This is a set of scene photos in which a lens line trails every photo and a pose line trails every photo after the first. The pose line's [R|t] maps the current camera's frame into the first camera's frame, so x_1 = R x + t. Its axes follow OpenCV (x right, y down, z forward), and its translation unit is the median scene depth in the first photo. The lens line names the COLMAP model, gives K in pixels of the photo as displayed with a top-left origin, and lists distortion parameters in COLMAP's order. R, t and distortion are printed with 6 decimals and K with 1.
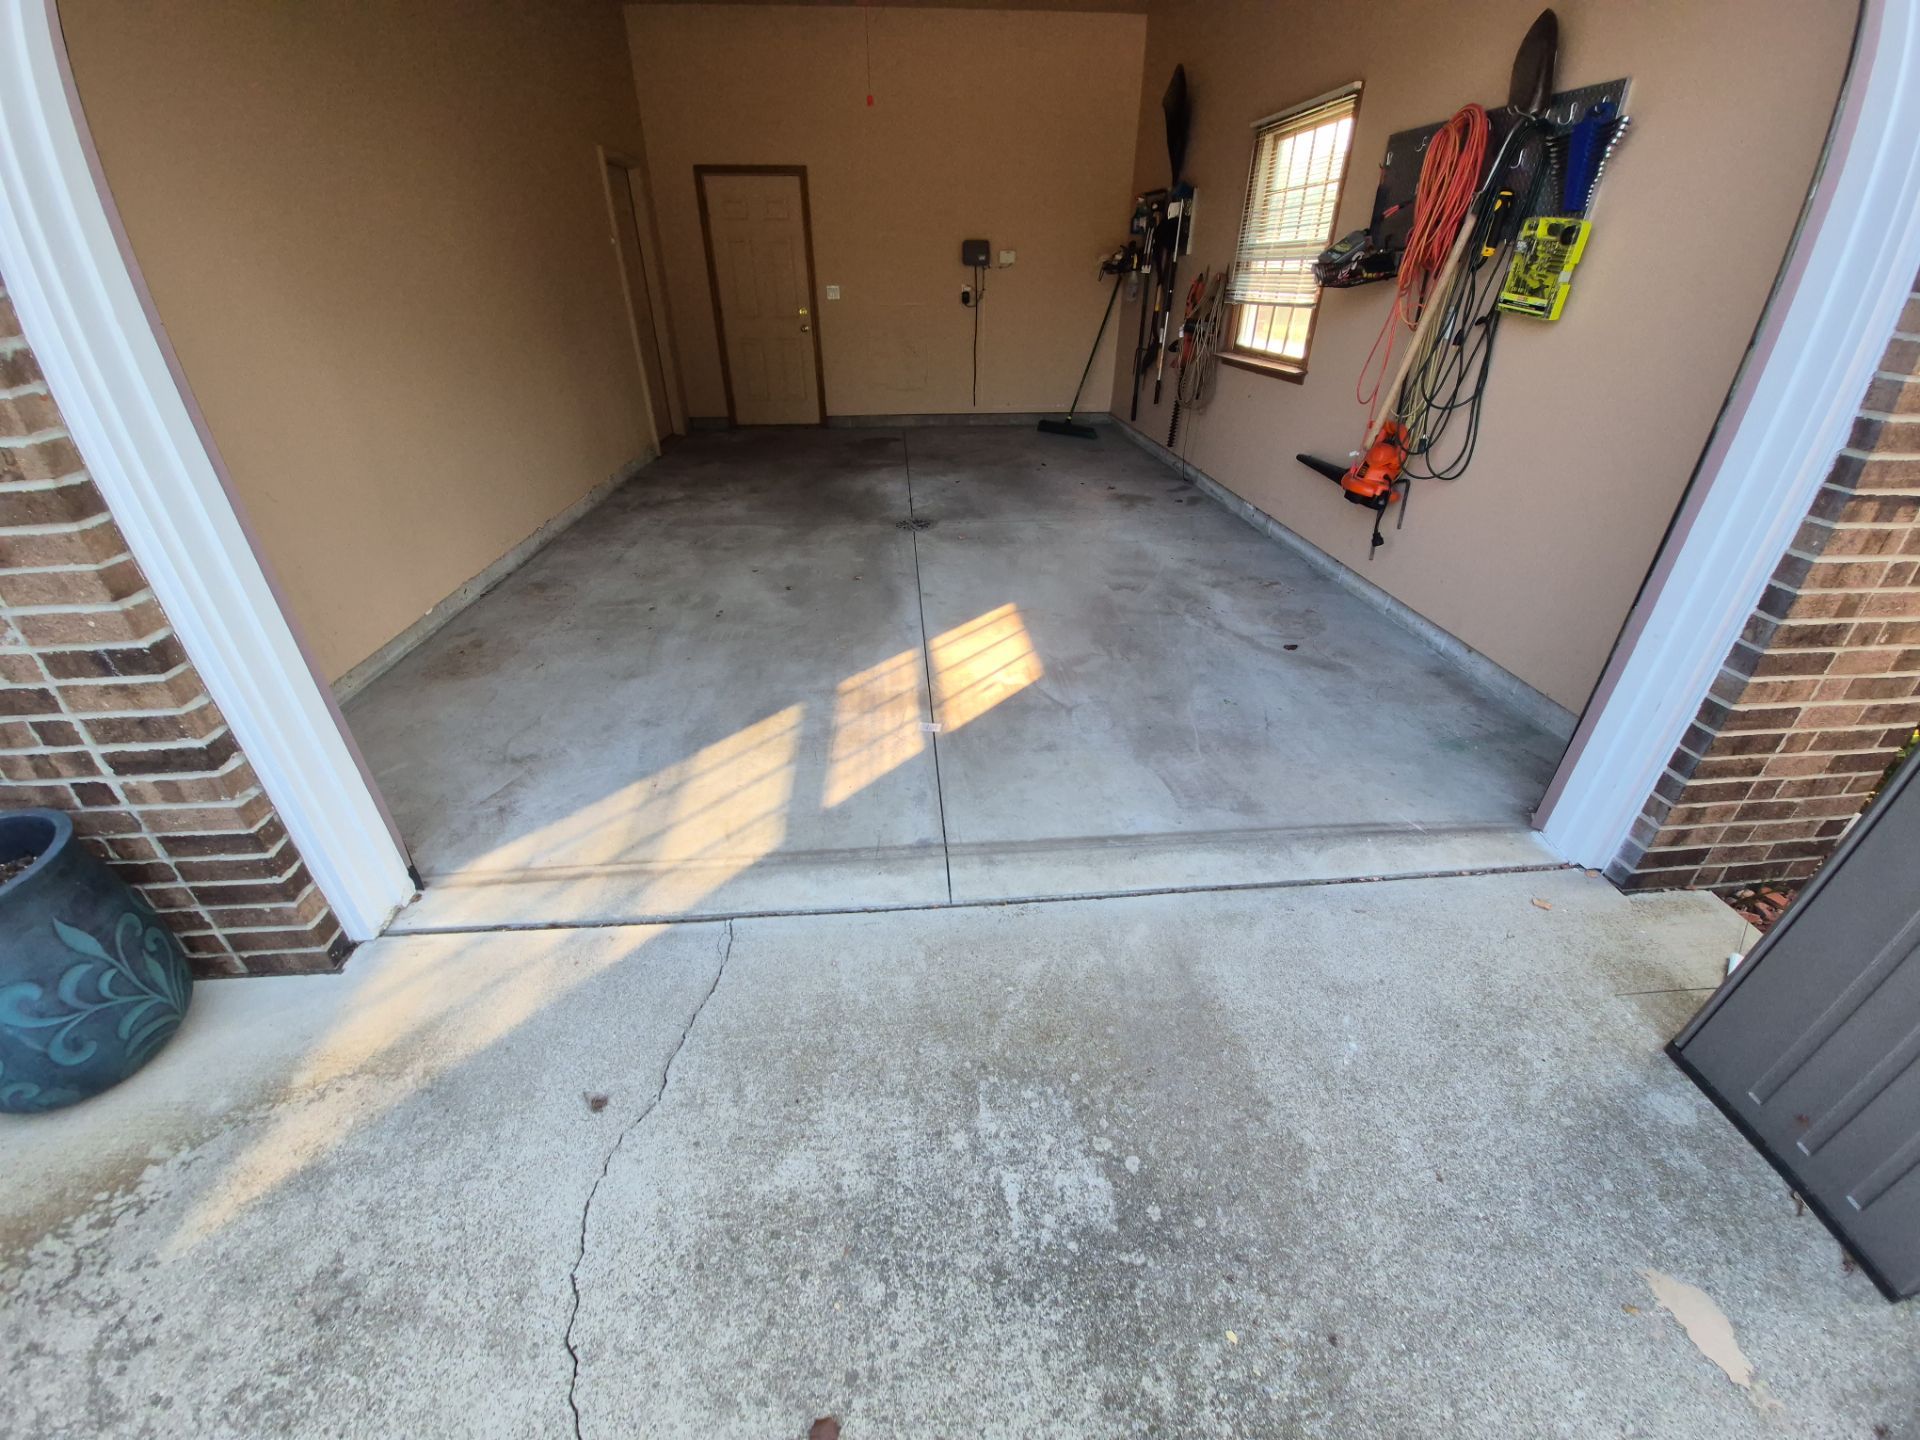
lens RADIAL K [[762.0, 0, 966.7], [0, 762.0, 723.9], [0, 0, 1]] dist [-0.000056, -0.012797]
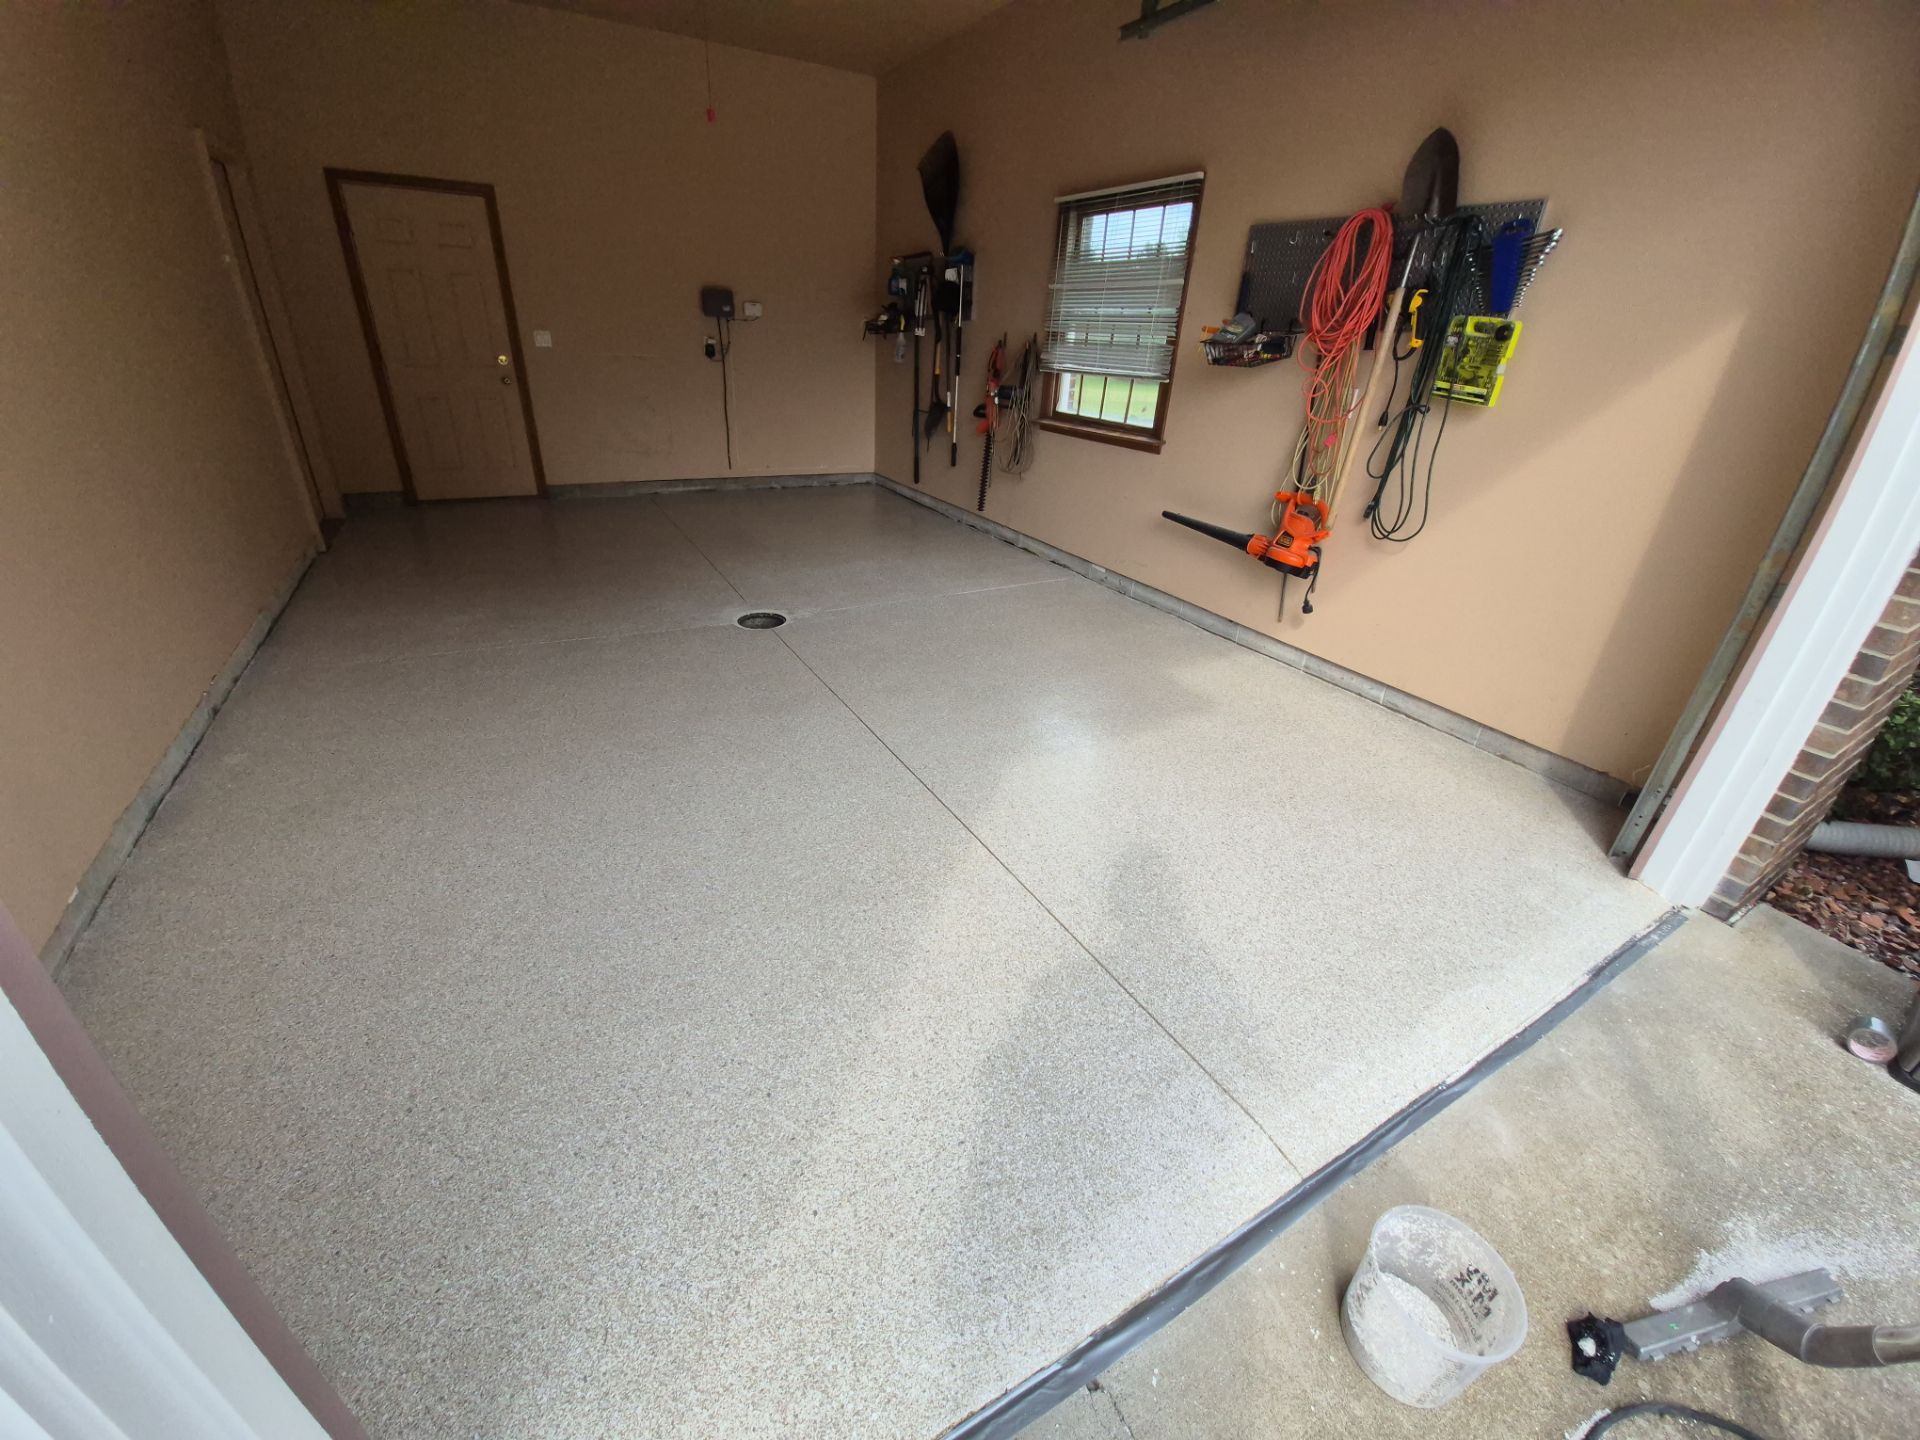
lens RADIAL K [[749.3, 0, 955.6], [0, 749.3, 709.3], [0, 0, 1]] dist [0.000015, -0.010961]
pose [[0.900820, -0.153066, 0.406317, -0.234832], [0.177639, 0.983822, -0.023210, -0.114290], [-0.396191, 0.093086, 0.913438, 0.188700]]
